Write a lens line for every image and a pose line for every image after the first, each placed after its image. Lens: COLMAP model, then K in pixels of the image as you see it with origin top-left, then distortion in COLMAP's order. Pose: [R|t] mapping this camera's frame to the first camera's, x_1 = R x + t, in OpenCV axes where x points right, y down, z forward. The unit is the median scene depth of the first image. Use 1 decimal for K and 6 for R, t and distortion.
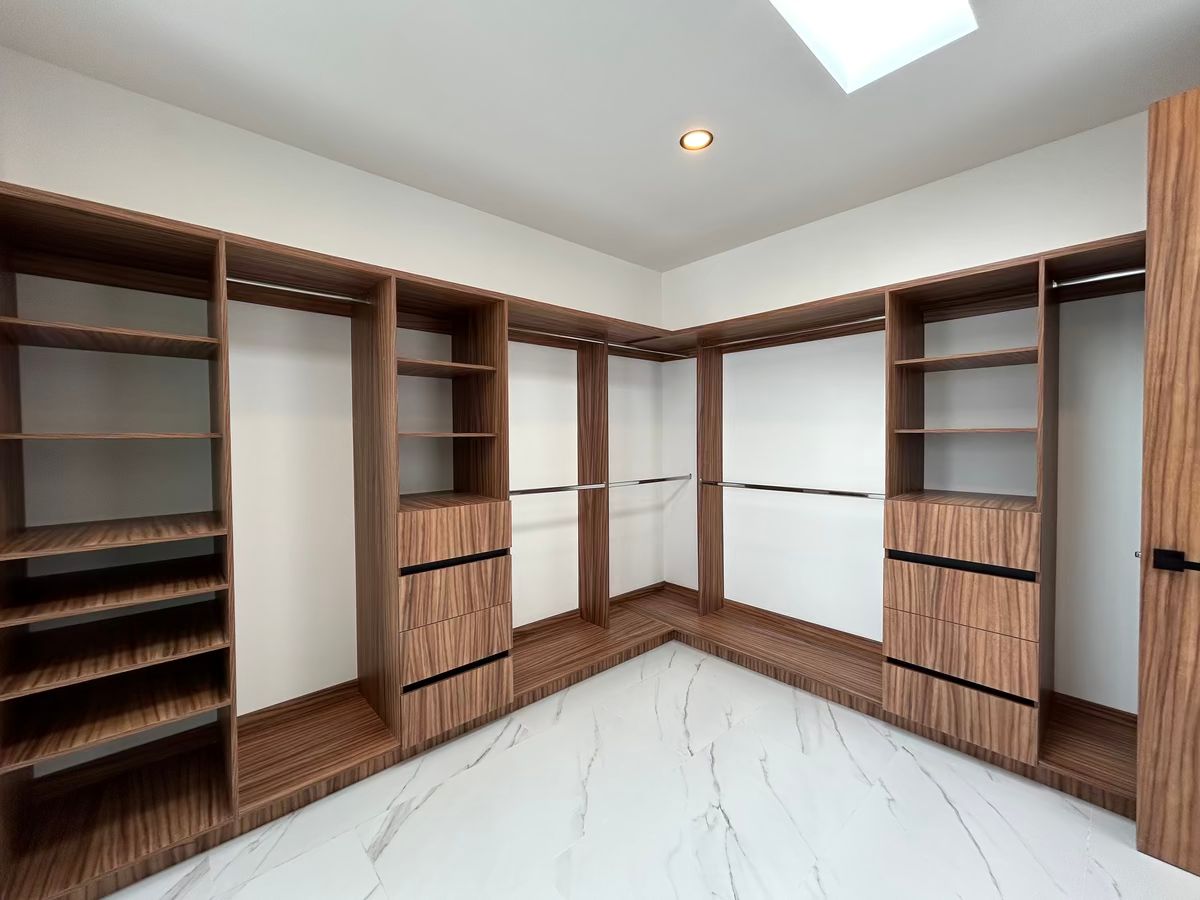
lens RADIAL K [[482.3, 0, 604.5], [0, 482.3, 441.6], [0, 0, 1]] dist [0.000796, -0.000254]
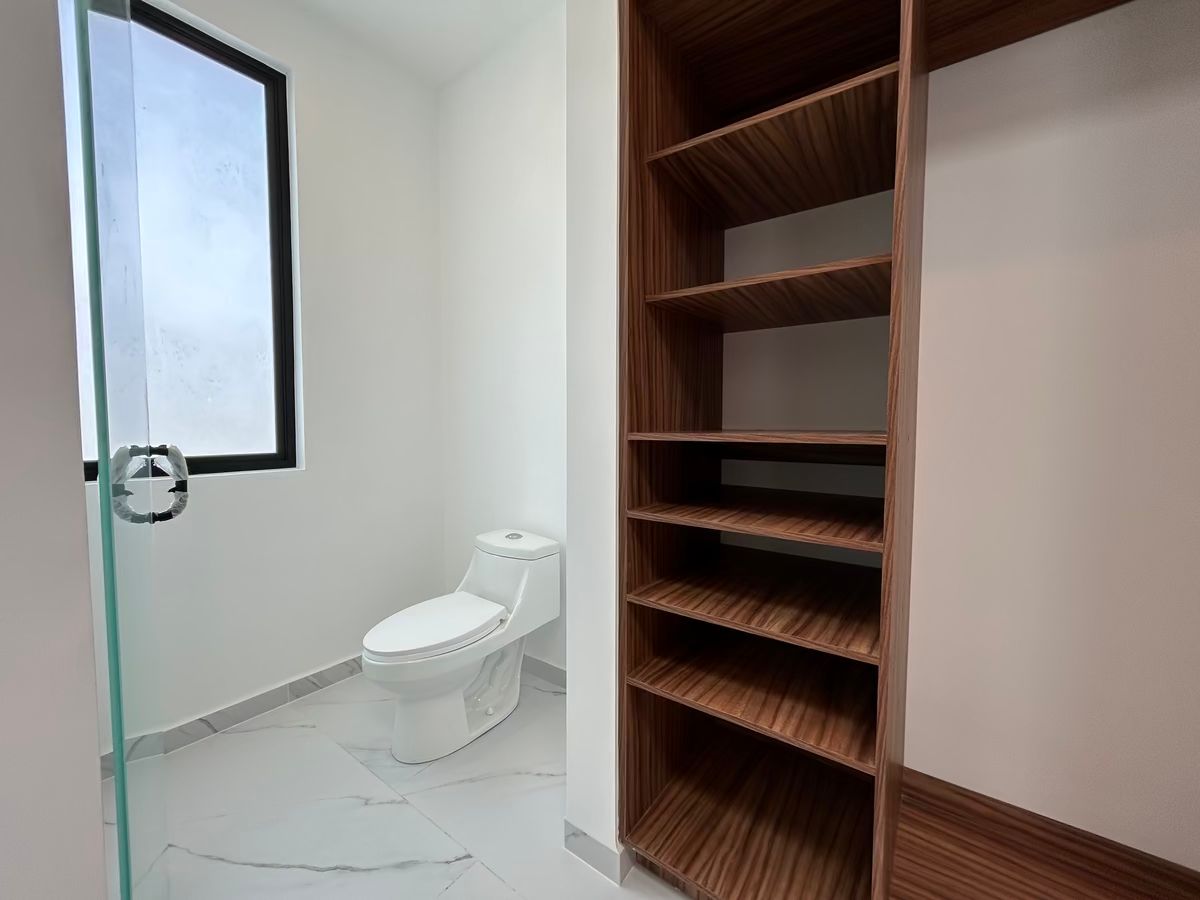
lens RADIAL K [[482.3, 0, 588.4], [0, 482.3, 451.4], [0, 0, 1]] dist [0.000796, -0.000254]
pose [[0.185128, 0.064421, -0.980601, -0.358385], [-0.009811, 0.997920, 0.063707, 0.174146], [0.982665, -0.002173, 0.185375, 0.620074]]
